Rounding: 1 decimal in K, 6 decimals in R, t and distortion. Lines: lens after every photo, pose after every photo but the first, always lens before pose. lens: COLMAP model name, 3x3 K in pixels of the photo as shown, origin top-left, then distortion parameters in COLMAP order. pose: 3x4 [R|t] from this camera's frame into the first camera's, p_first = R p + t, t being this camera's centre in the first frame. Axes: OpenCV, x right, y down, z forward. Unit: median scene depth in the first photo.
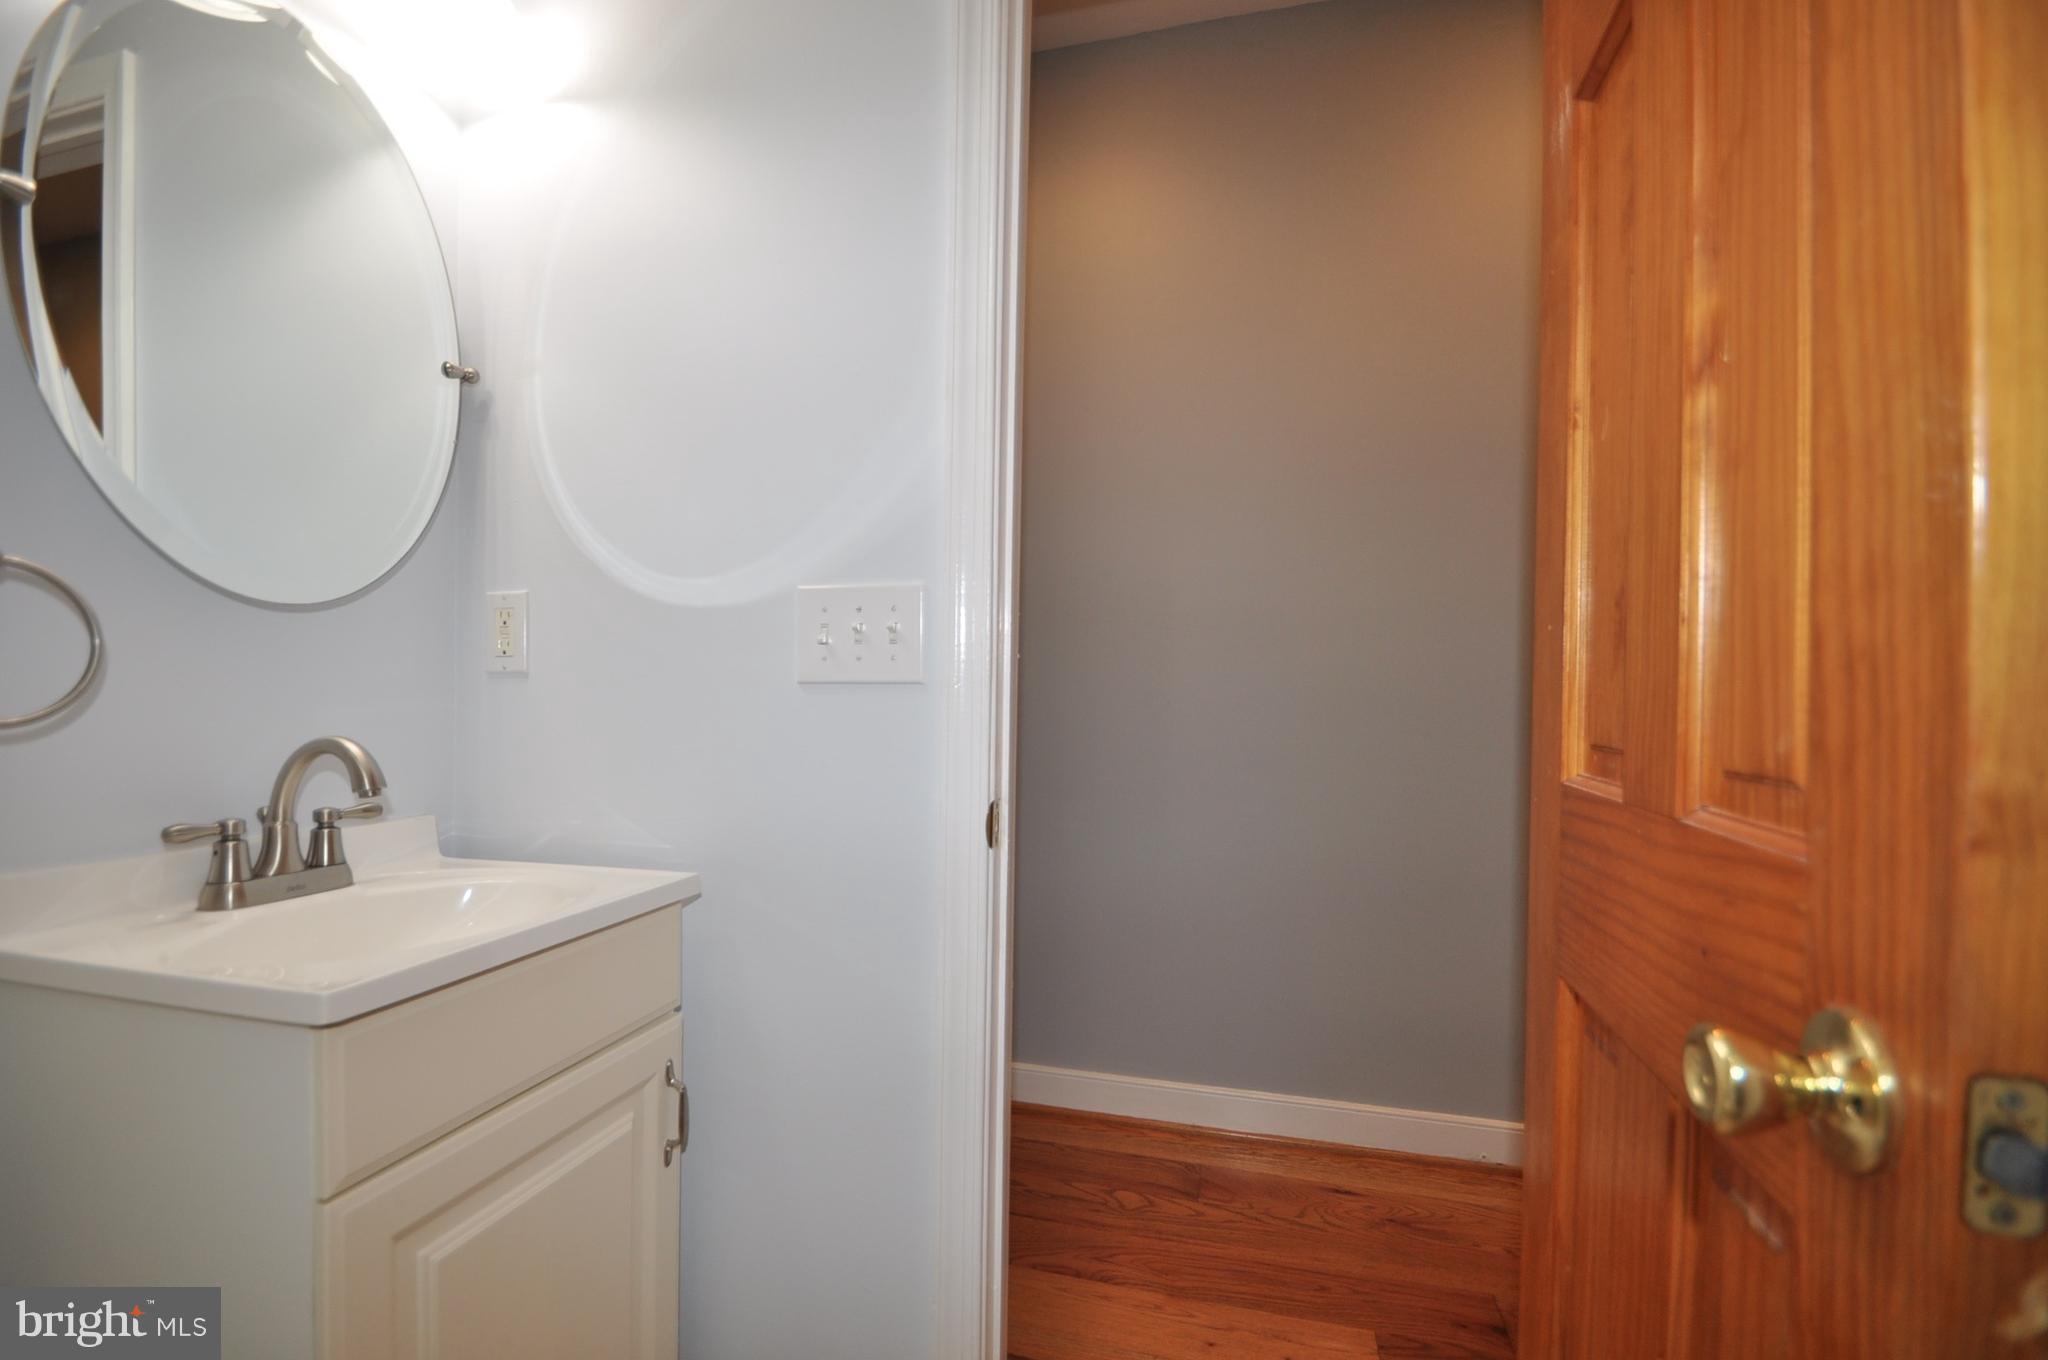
lens RADIAL K [[907.7, 0, 1008.2], [0, 907.7, 672.7], [0, 0, 1]] dist [0.006127, -0.011382]
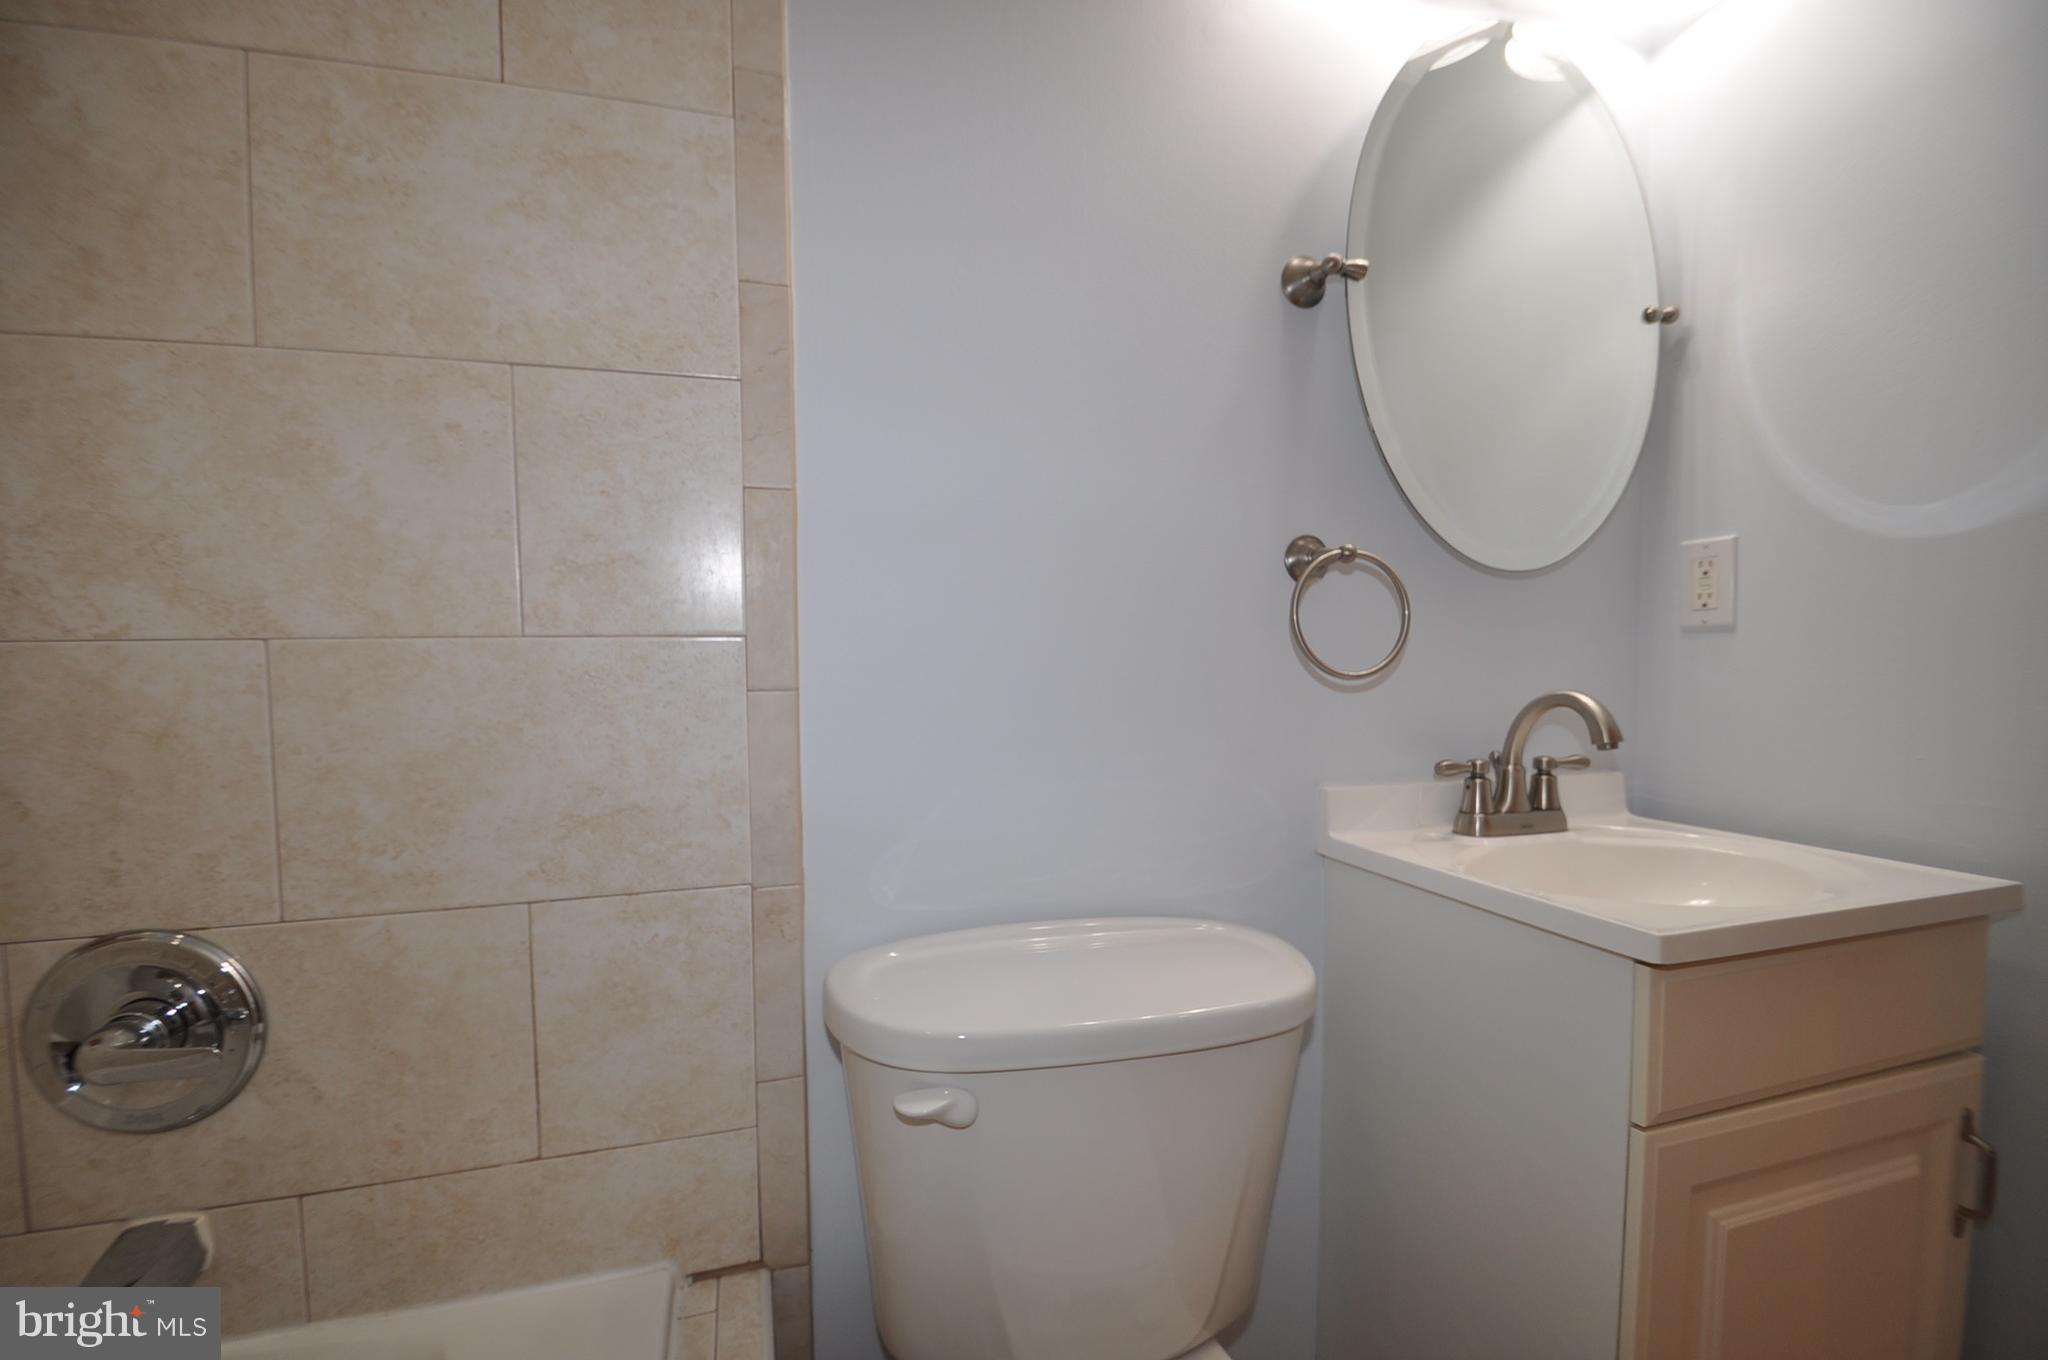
lens RADIAL K [[907.7, 0, 1005.5], [0, 907.7, 674.4], [0, 0, 1]] dist [0.006127, -0.011382]
pose [[0.529383, 0.009502, -0.848330, -0.180593], [0.029265, 0.999138, 0.029453, -0.000172], [0.847878, -0.040419, 0.528649, -0.124286]]
